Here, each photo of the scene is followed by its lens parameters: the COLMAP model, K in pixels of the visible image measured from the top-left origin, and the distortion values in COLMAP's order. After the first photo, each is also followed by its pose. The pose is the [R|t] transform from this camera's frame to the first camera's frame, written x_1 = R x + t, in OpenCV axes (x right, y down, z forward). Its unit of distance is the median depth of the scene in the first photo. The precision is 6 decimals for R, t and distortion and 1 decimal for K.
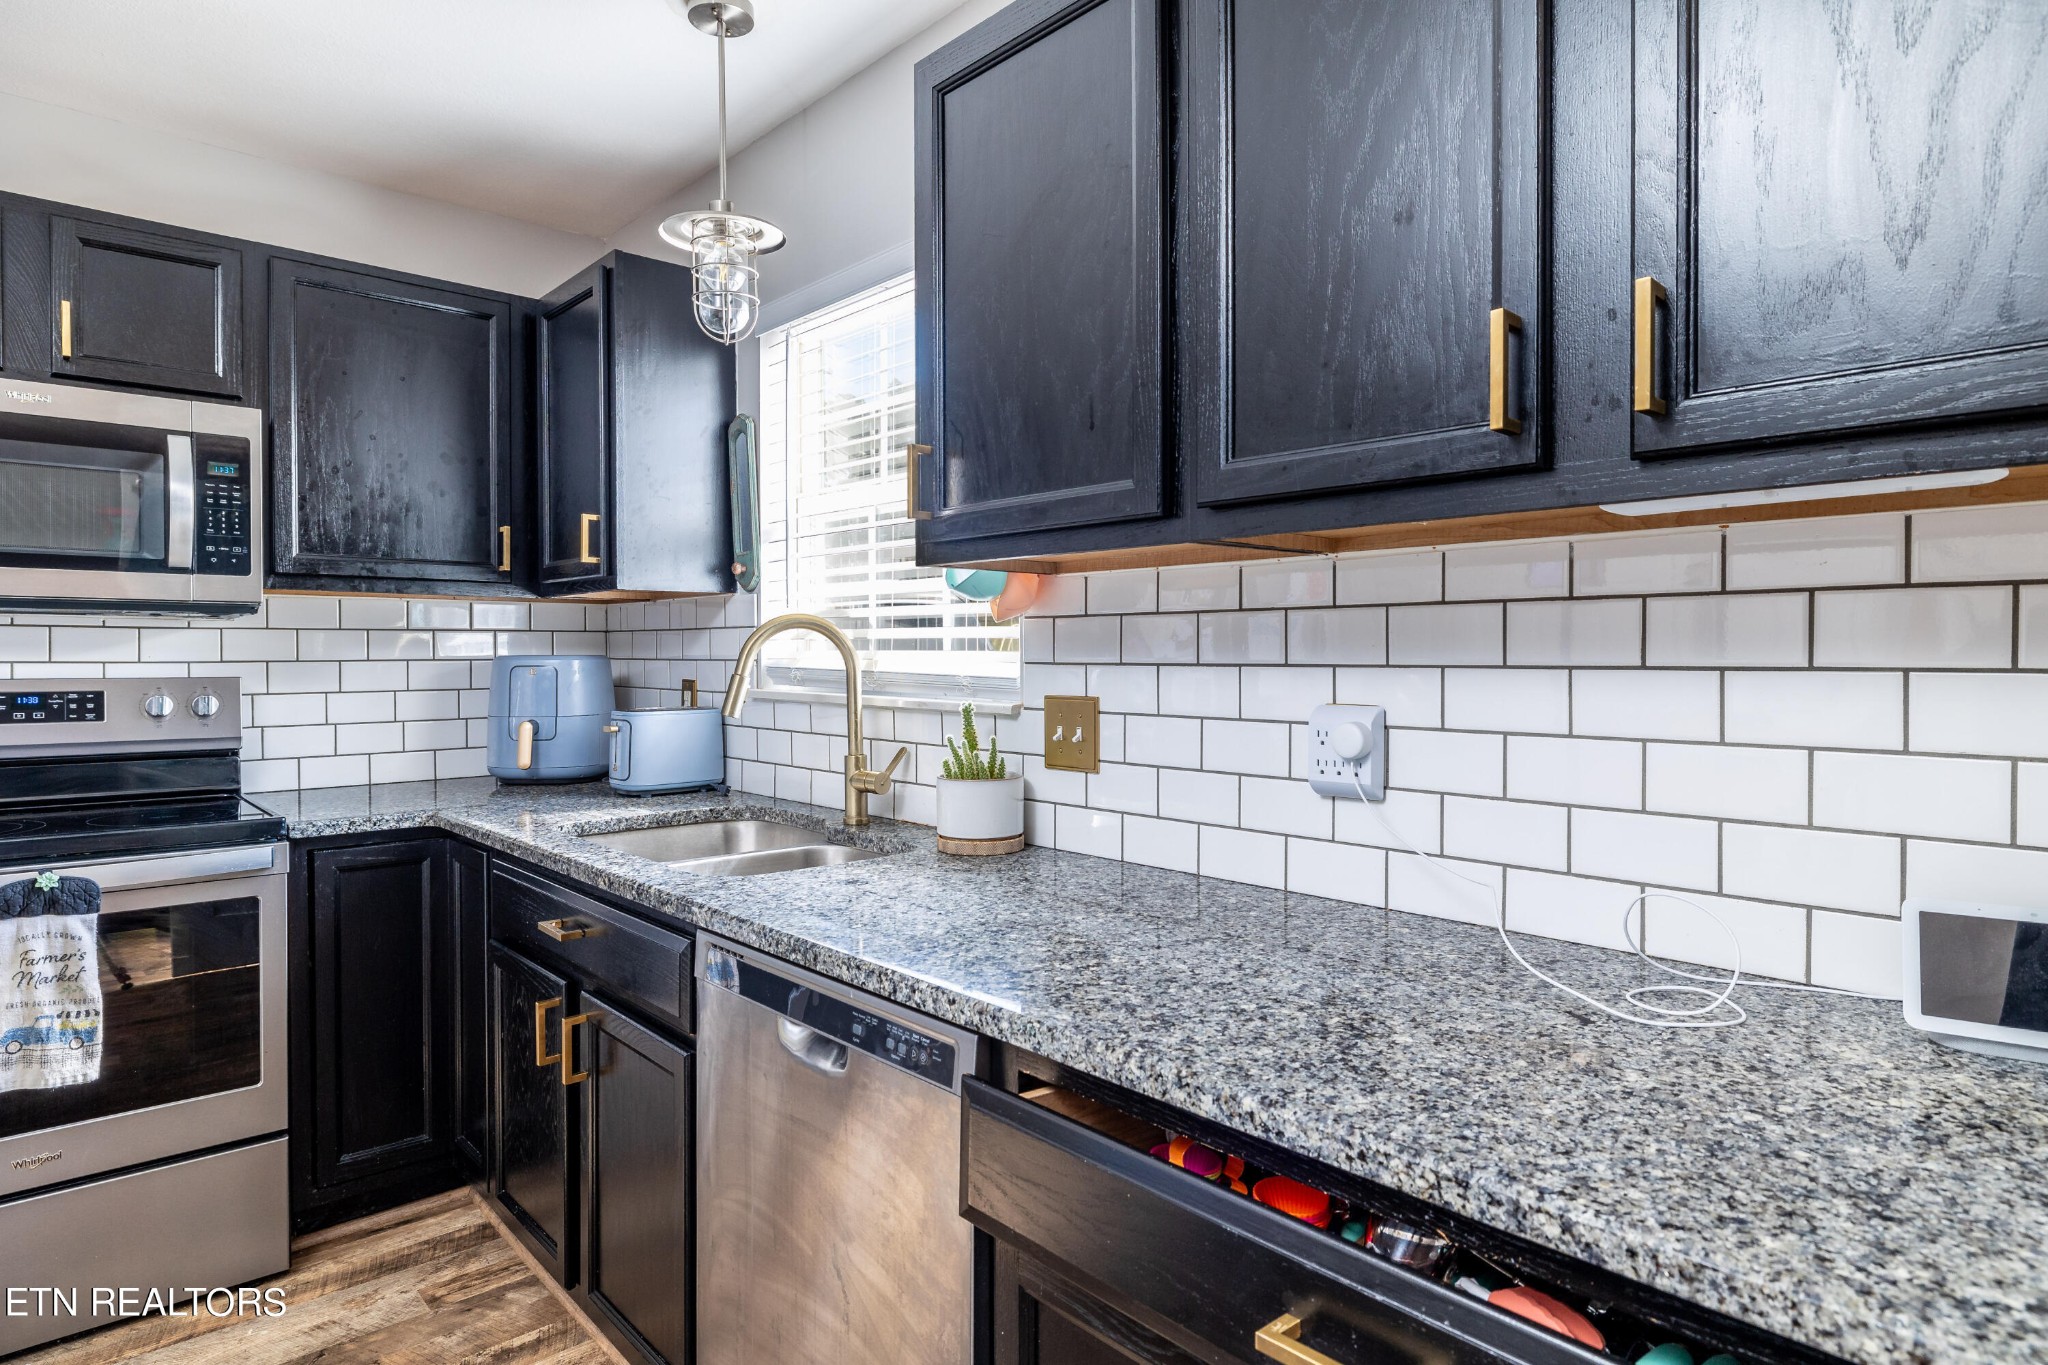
lens RADIAL K [[1158.8, 0, 1023.9], [0, 1158.8, 675.9], [0, 0, 1]] dist [0.003121, -0.003481]
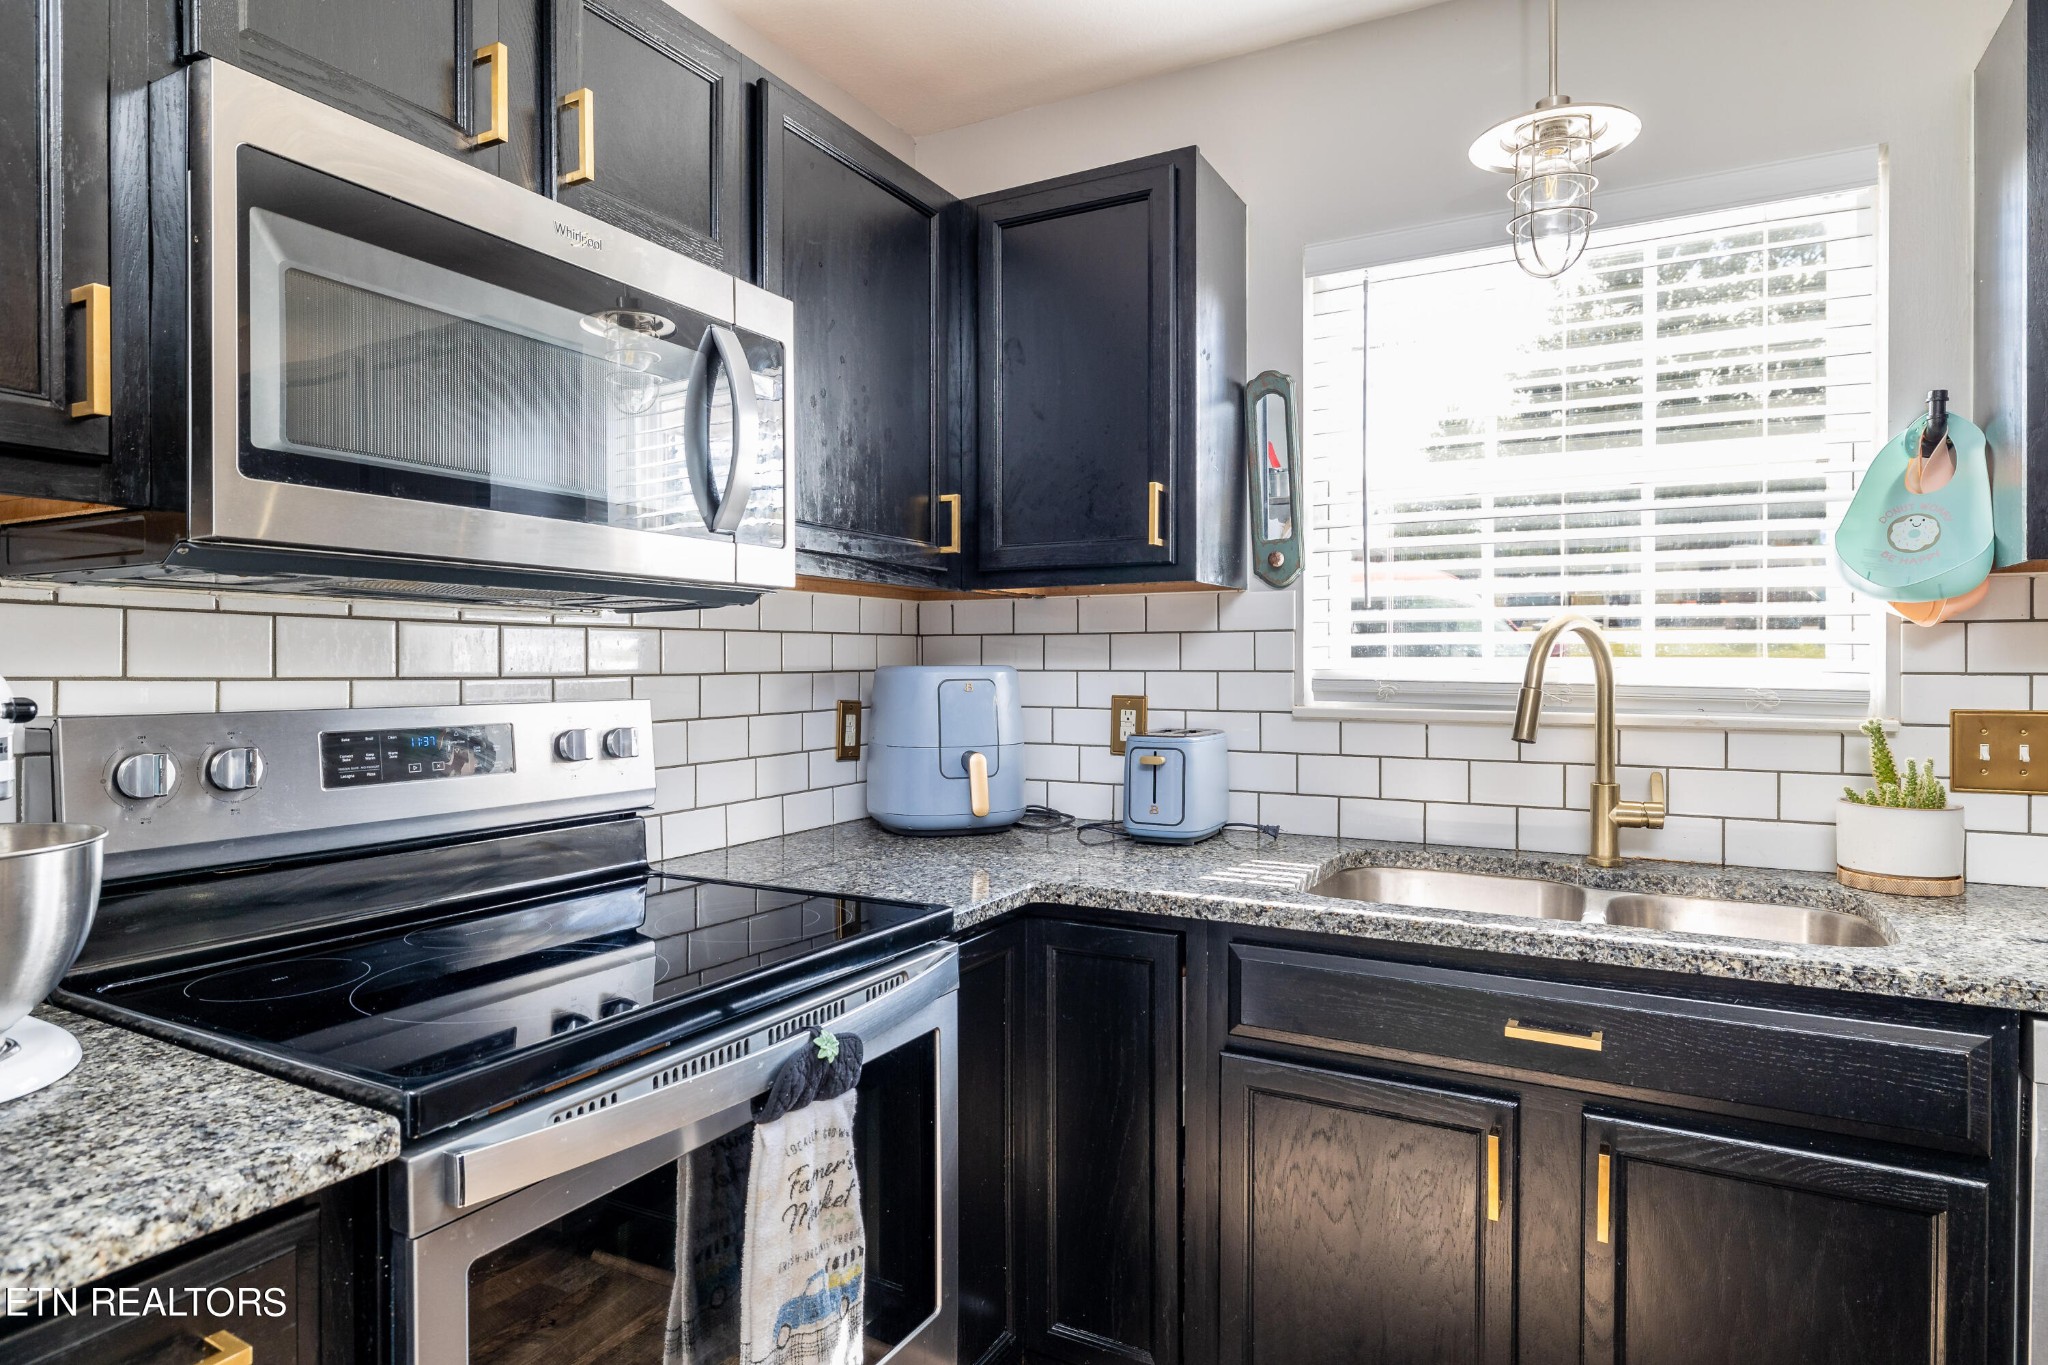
lens RADIAL K [[1158.8, 0, 1023.8], [0, 1158.8, 675.9], [0, 0, 1]] dist [0.003121, -0.003481]
pose [[0.943403, -0.005671, 0.331601, -0.768114], [0.007857, 0.999955, -0.005253, -0.008188], [-0.331556, 0.007561, 0.943405, 0.325719]]
